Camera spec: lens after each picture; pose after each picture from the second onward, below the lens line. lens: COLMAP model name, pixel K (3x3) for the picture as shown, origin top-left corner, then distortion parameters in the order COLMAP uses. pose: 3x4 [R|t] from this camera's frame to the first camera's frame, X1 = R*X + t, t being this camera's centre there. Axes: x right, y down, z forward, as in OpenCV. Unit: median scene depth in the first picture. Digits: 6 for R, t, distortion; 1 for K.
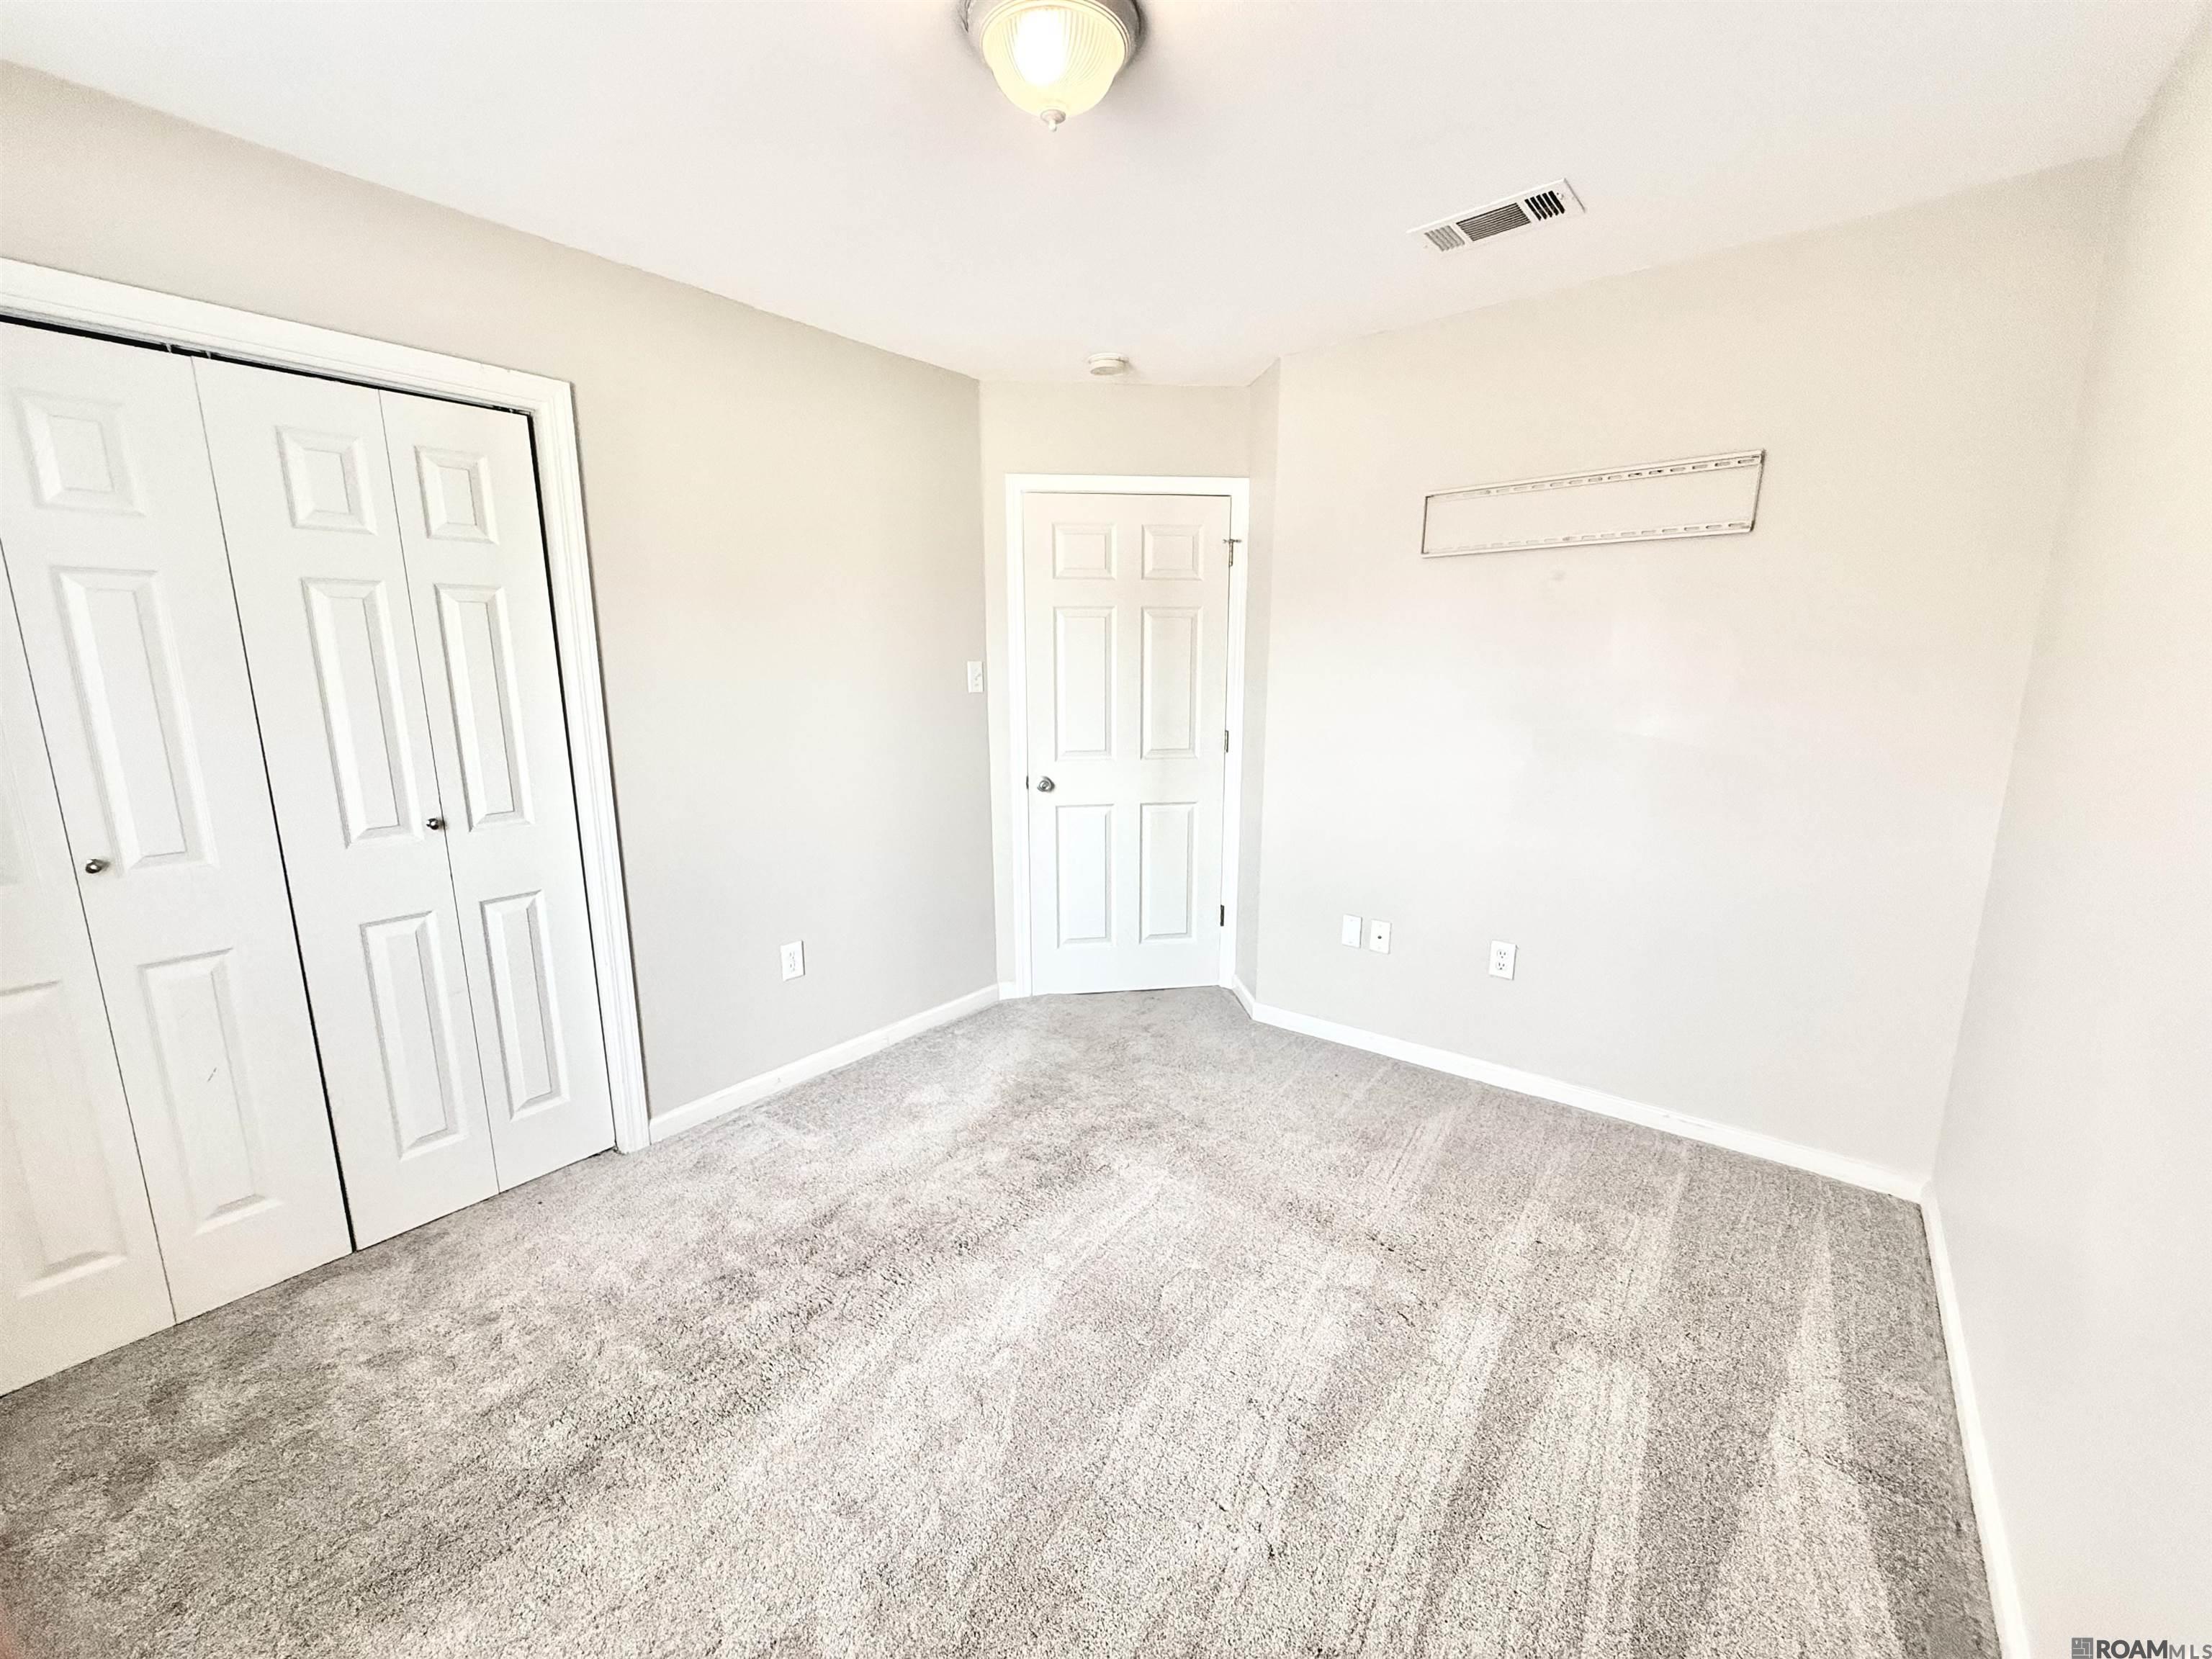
lens RADIAL K [[881.7, 0, 1100.9], [0, 881.7, 828.7], [0, 0, 1]] dist [0.002166, -0.000517]
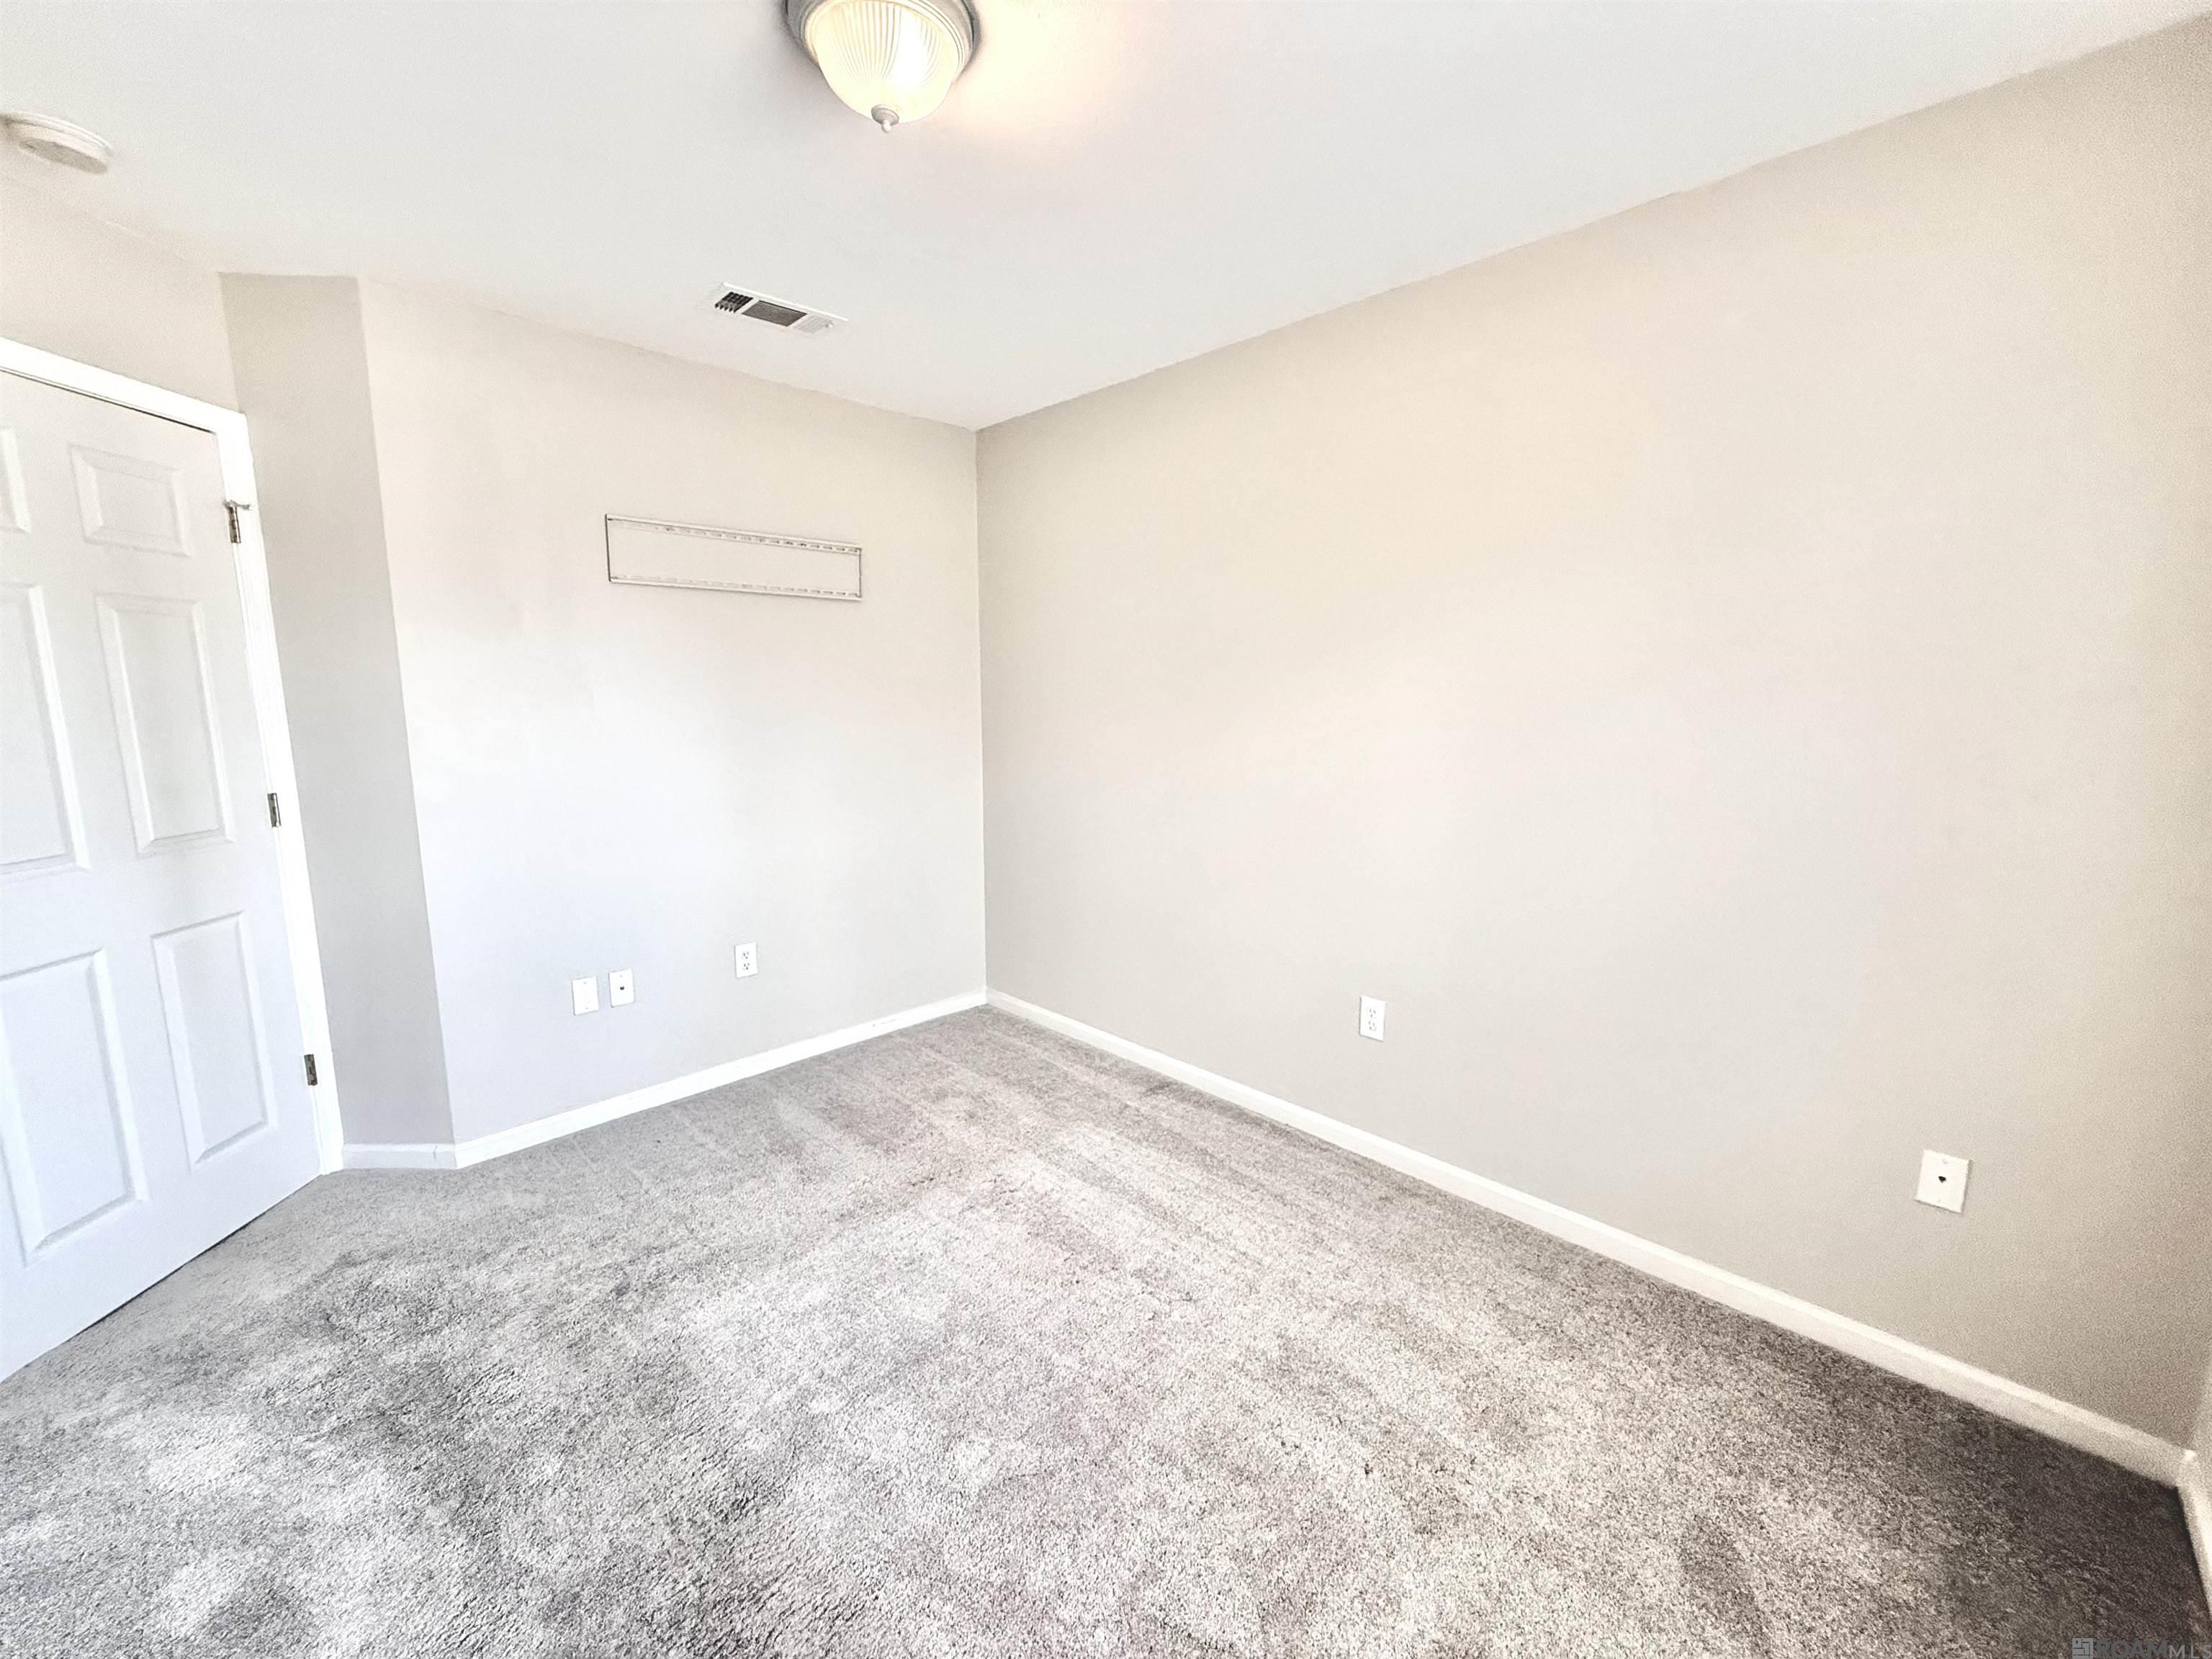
lens RADIAL K [[881.7, 0, 1104.1], [0, 881.7, 830.4], [0, 0, 1]] dist [0.002166, -0.000517]
pose [[0.114003, -0.158163, 0.980810, -0.554794], [0.182091, 0.973849, 0.135875, -0.078068], [-0.976651, 0.163106, 0.139821, 0.390183]]
